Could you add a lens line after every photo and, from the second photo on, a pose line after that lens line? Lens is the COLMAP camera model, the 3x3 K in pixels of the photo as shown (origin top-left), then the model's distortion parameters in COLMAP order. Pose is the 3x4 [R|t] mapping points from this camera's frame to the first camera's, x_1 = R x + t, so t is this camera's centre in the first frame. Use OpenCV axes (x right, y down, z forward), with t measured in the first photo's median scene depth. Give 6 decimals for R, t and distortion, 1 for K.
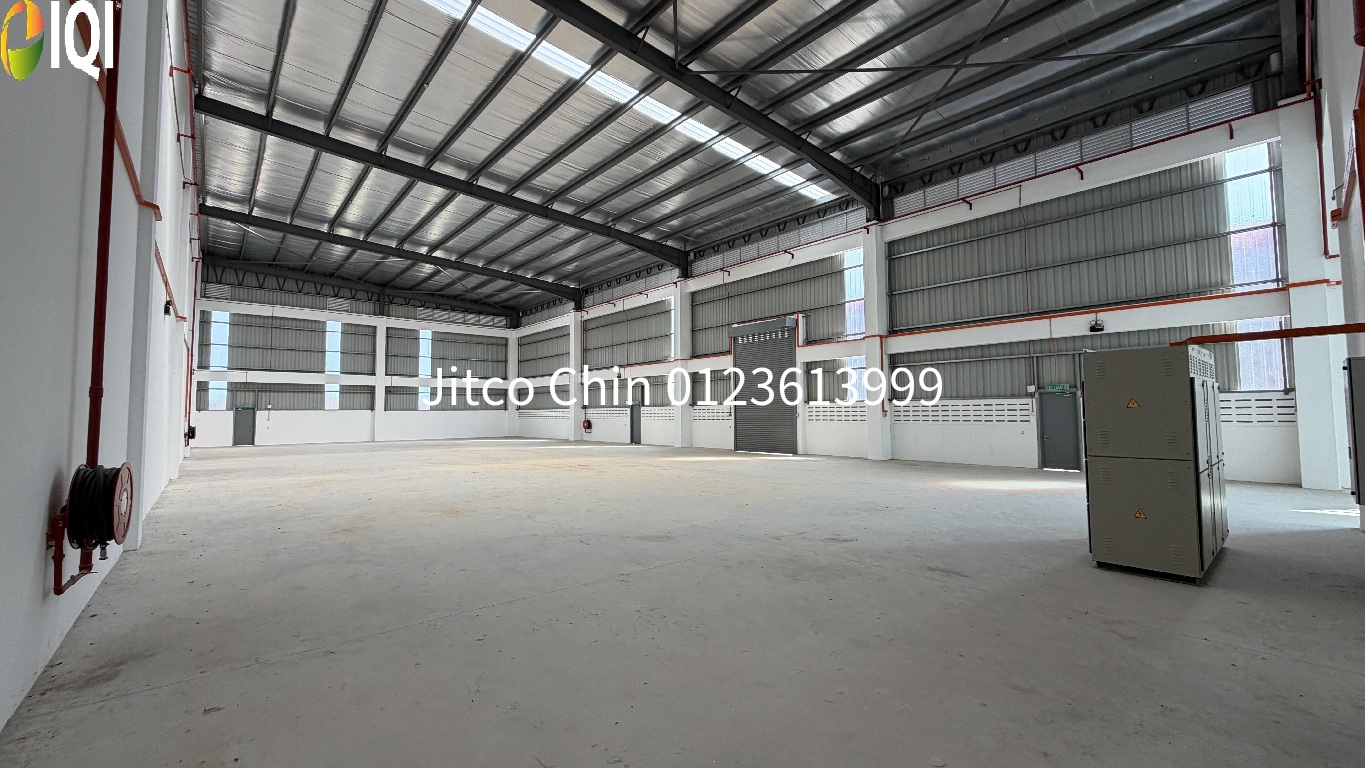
lens RADIAL K [[546.5, 0, 682.5], [0, 546.5, 384.0], [0, 0, 1]] dist [0.000457, 0.000336]
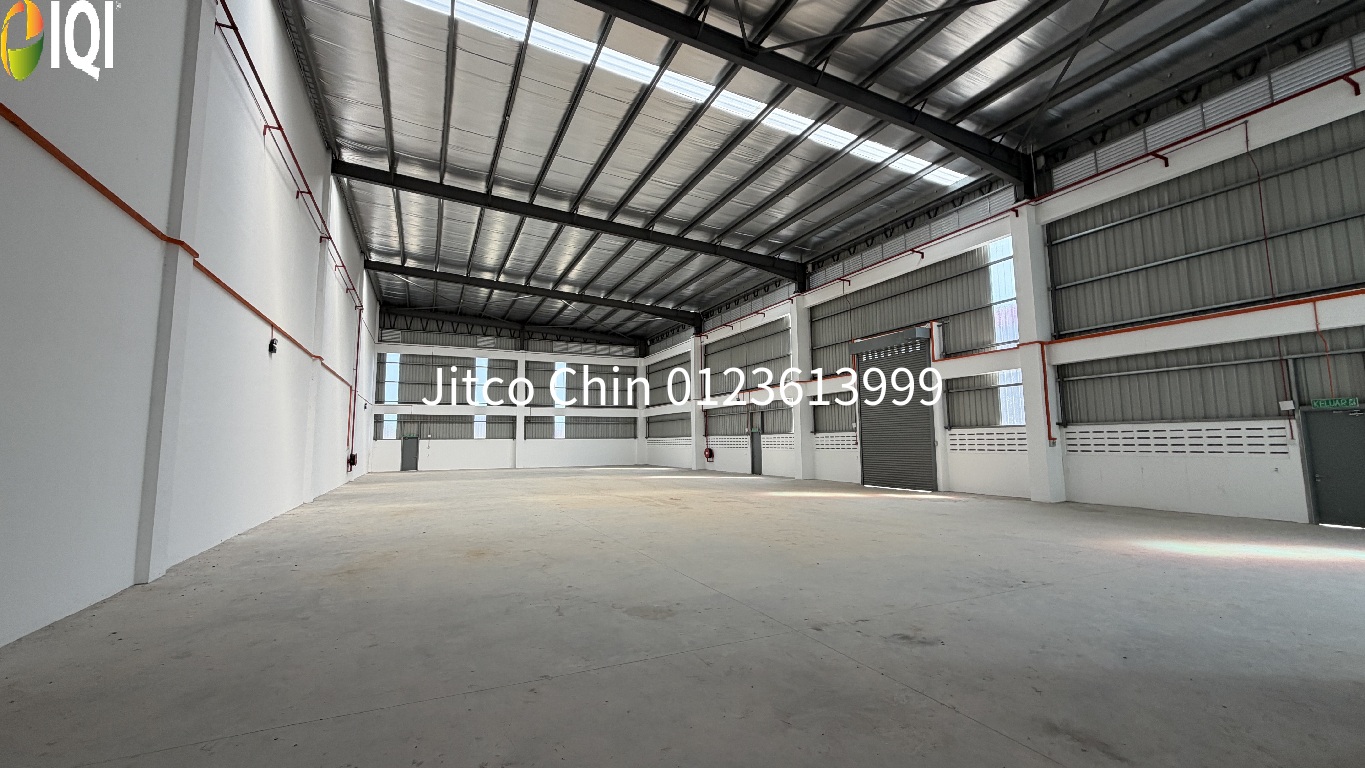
lens RADIAL K [[546.5, 0, 682.5], [0, 546.5, 384.0], [0, 0, 1]] dist [0.000457, 0.000336]
pose [[0.961605, -0.030803, -0.272703, 0.068623], [0.017246, 0.998500, -0.051971, 0.003025], [0.273895, 0.045272, 0.960694, 0.092870]]
